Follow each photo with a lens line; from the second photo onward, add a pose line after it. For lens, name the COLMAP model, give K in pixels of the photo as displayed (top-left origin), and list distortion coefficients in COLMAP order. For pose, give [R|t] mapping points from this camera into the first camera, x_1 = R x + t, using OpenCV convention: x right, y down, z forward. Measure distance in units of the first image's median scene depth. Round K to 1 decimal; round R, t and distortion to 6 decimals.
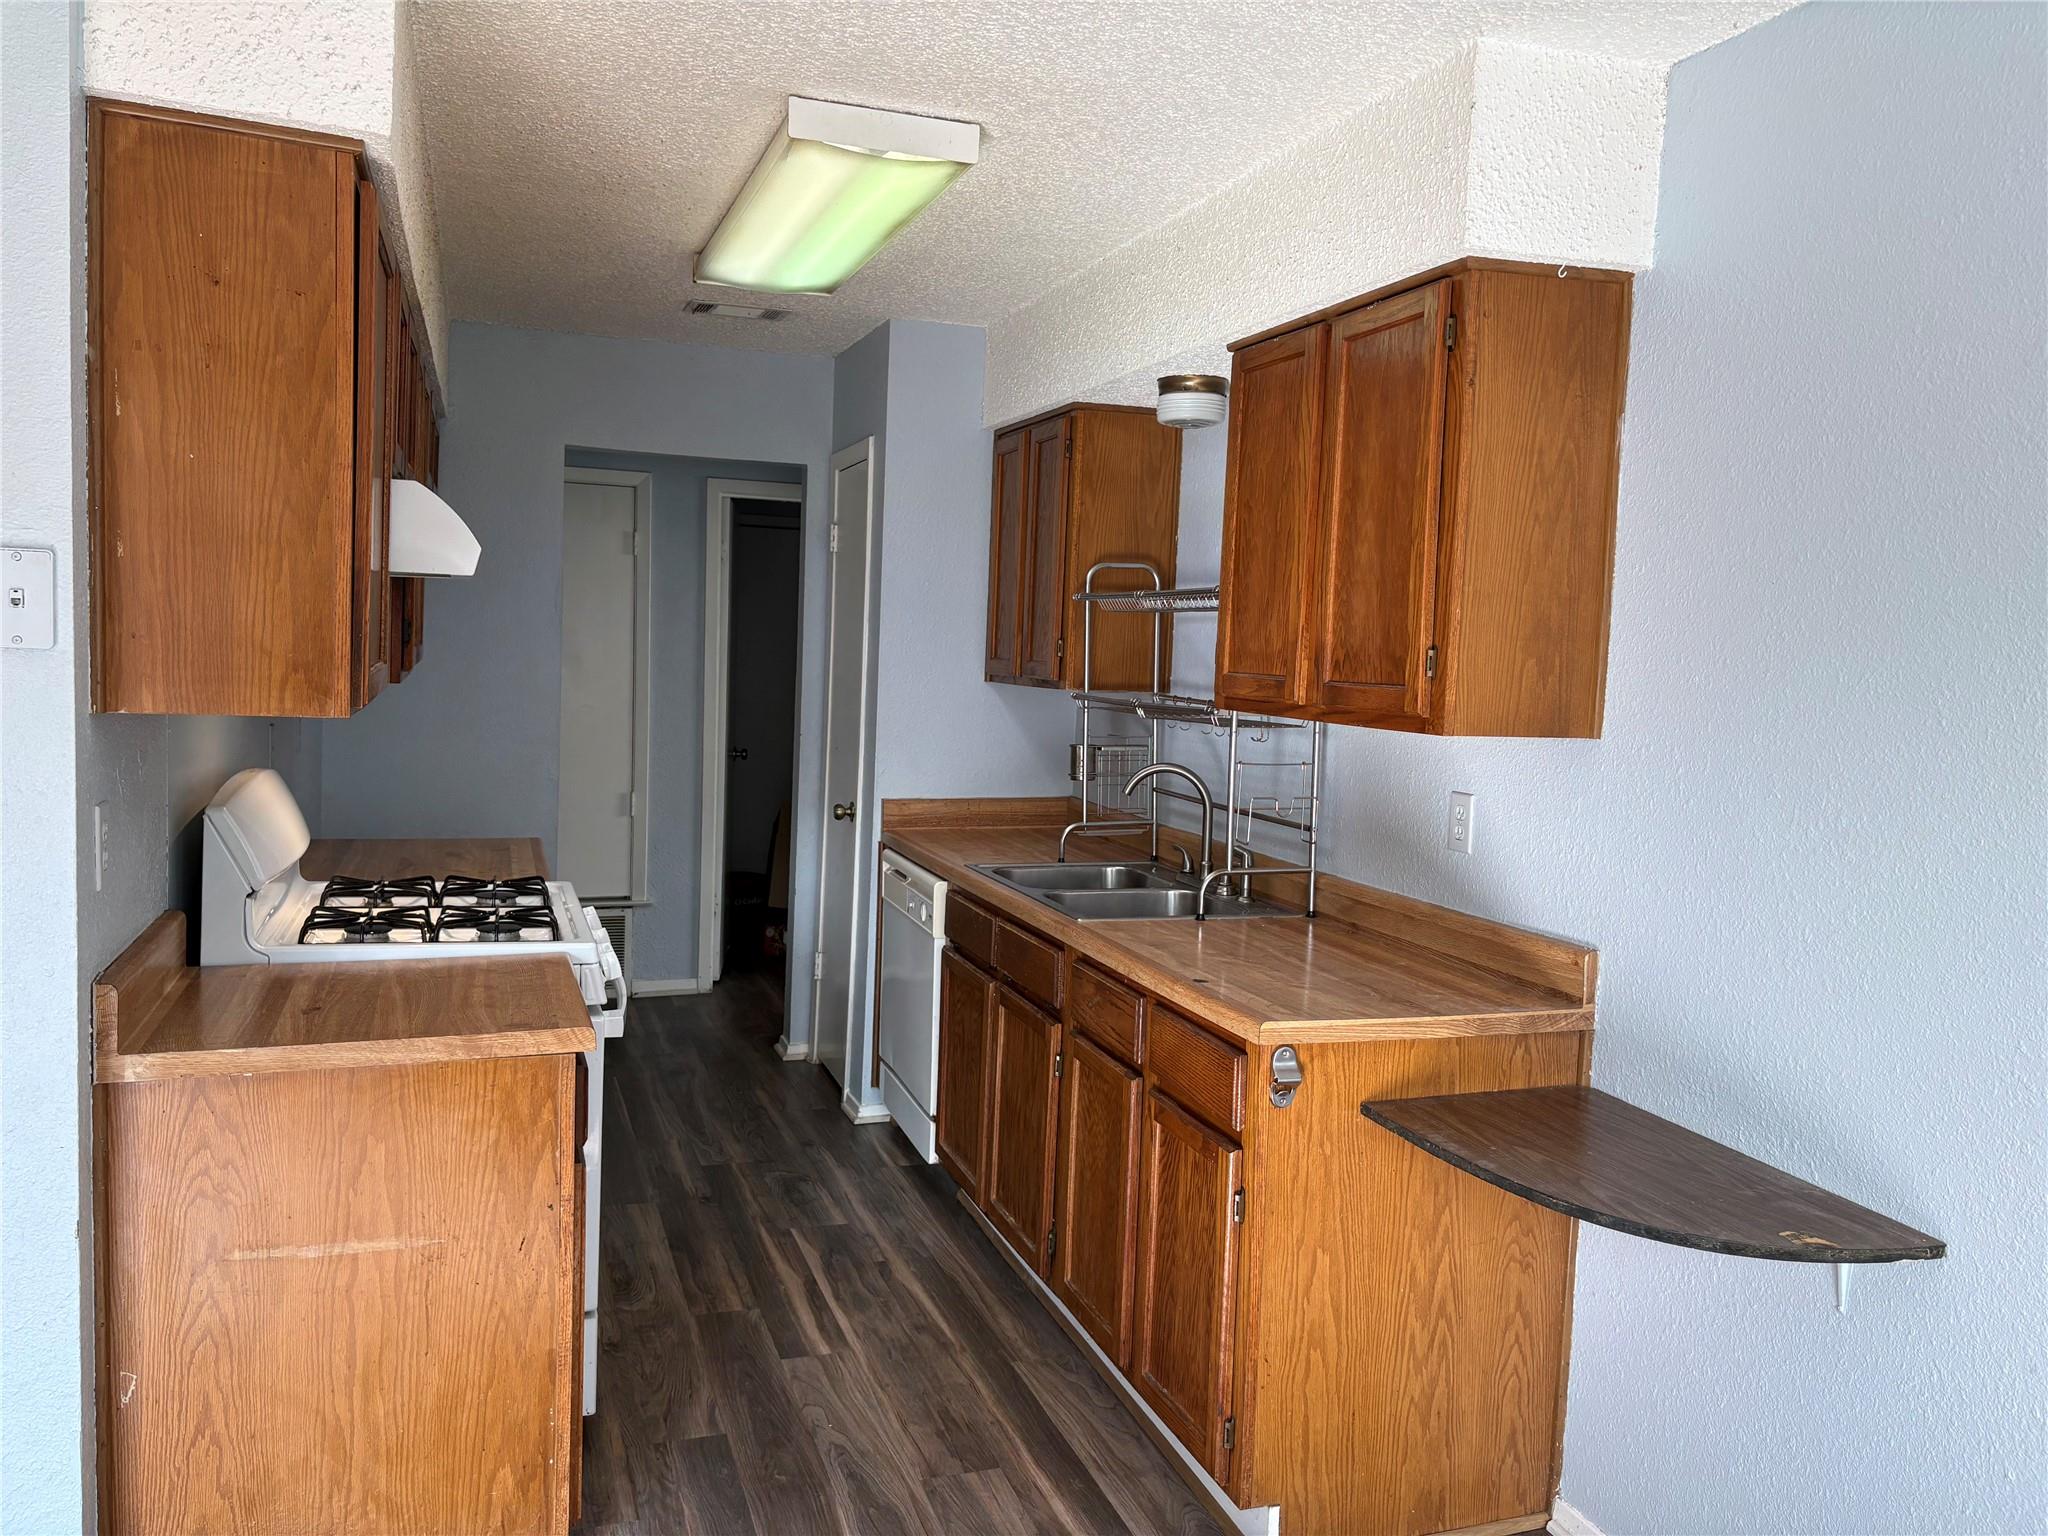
lens RADIAL K [[1546.5, 0, 1020.7], [0, 1546.5, 764.0], [0, 0, 1]] dist [0.075253, -0.082011]
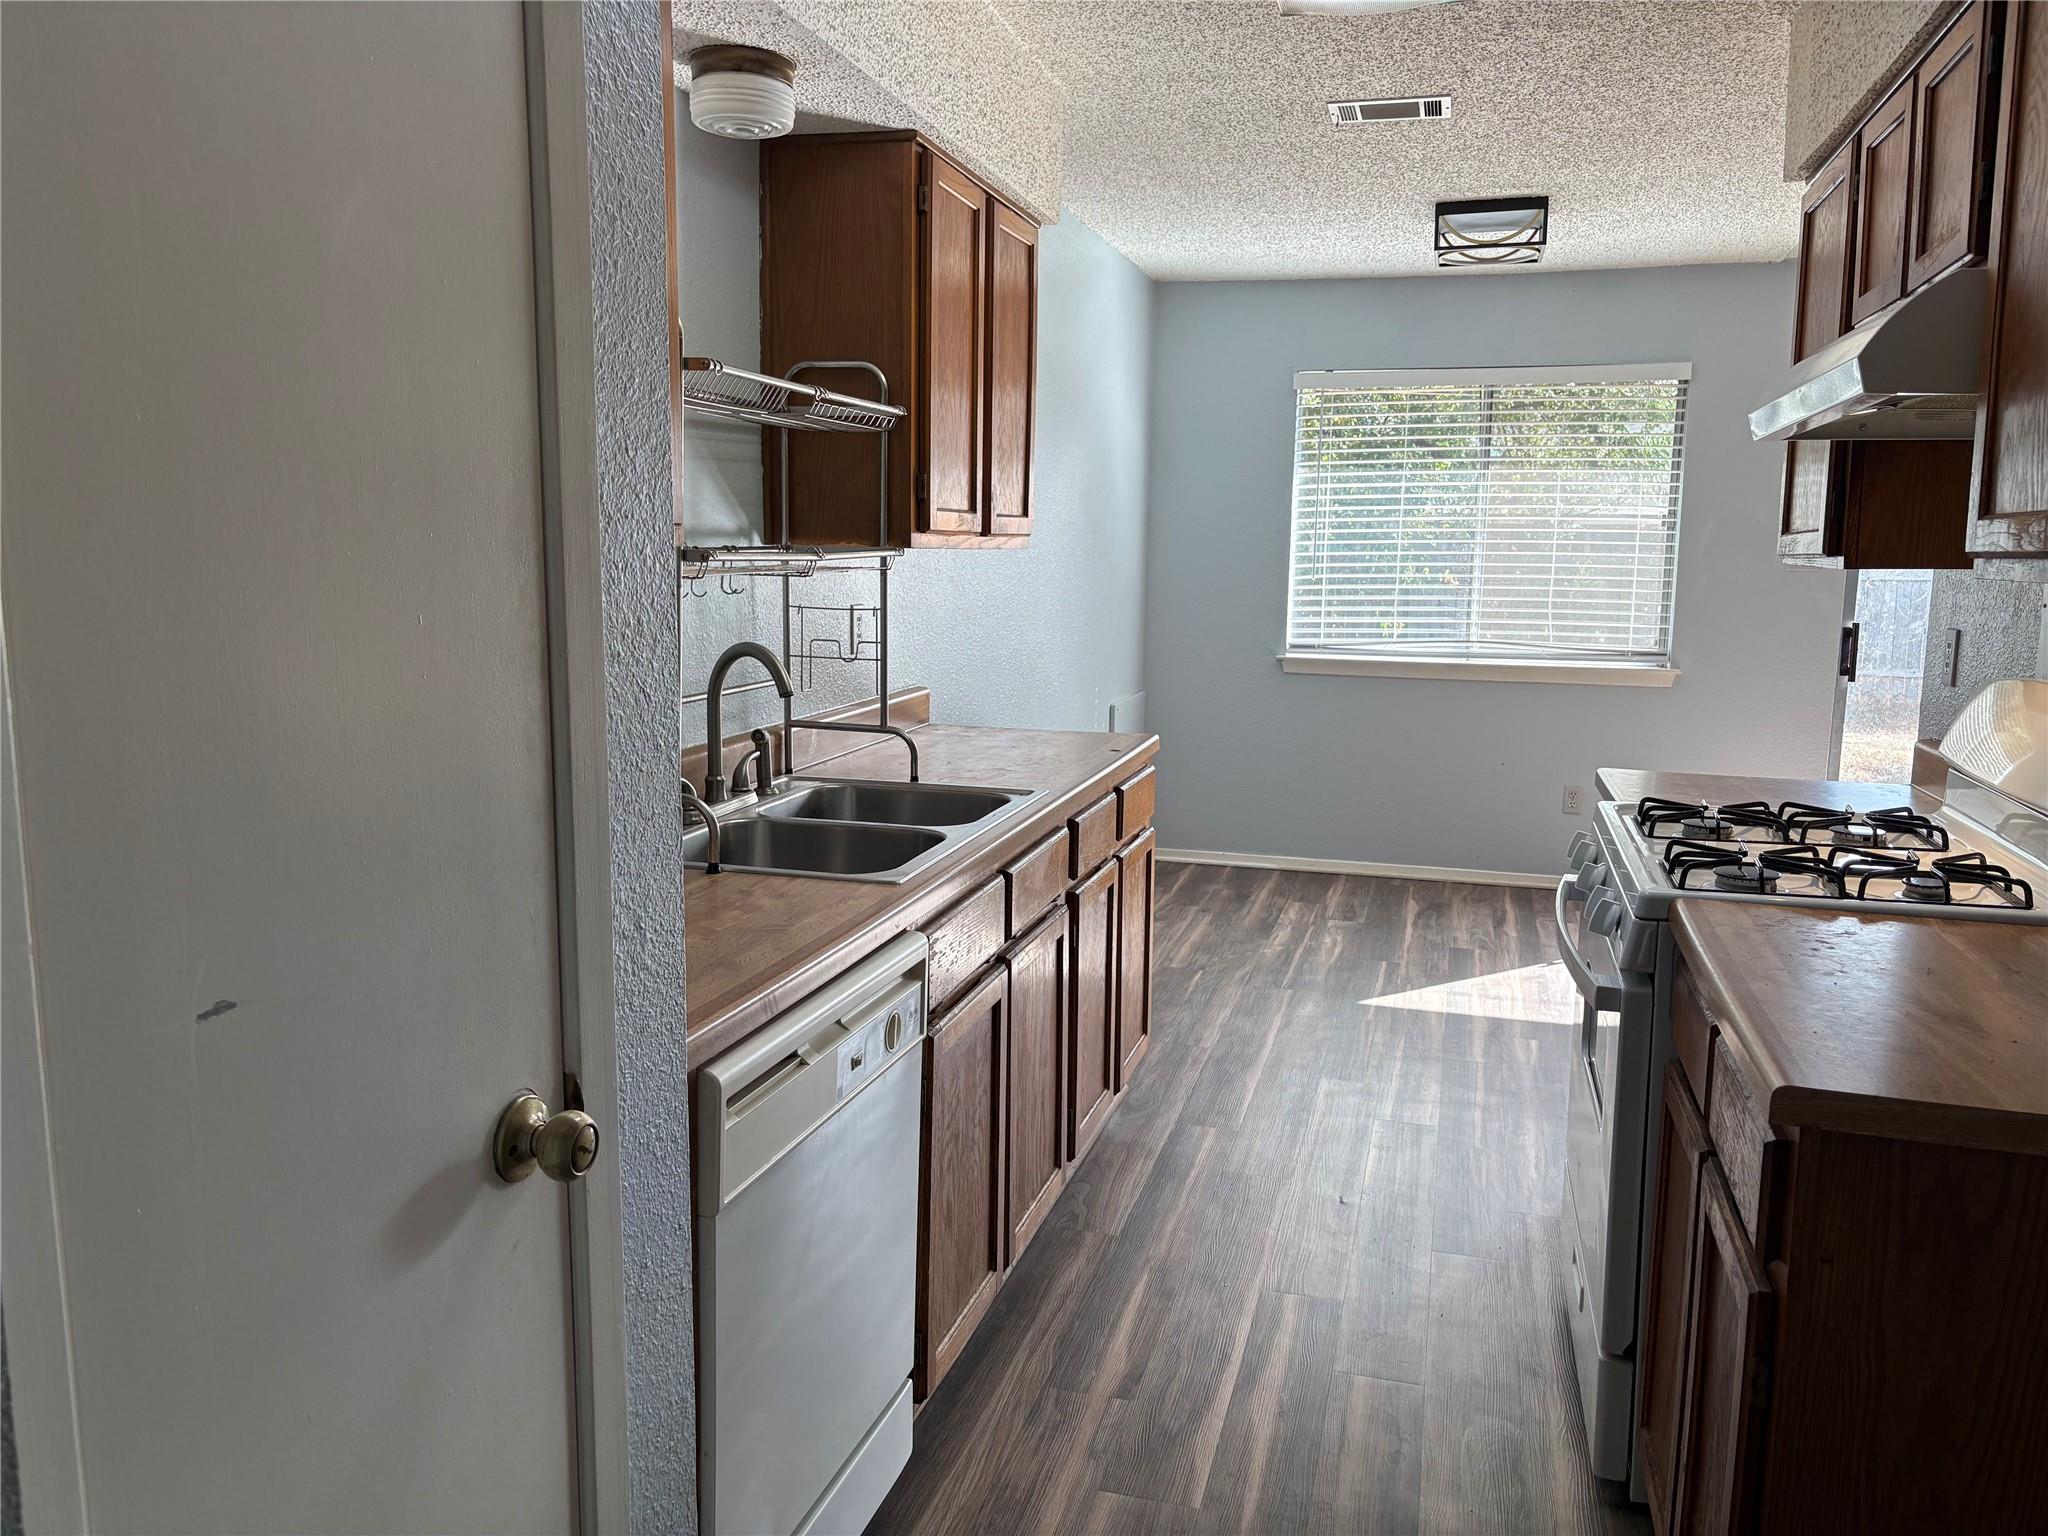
lens RADIAL K [[1546.5, 0, 1011.0], [0, 1546.5, 765.9], [0, 0, 1]] dist [0.075253, -0.082011]
pose [[-0.812194, -0.129617, 0.568806, -0.407850], [-0.000079, 0.975030, 0.222072, -0.102183], [-0.583388, 0.180320, -0.791924, 1.536934]]
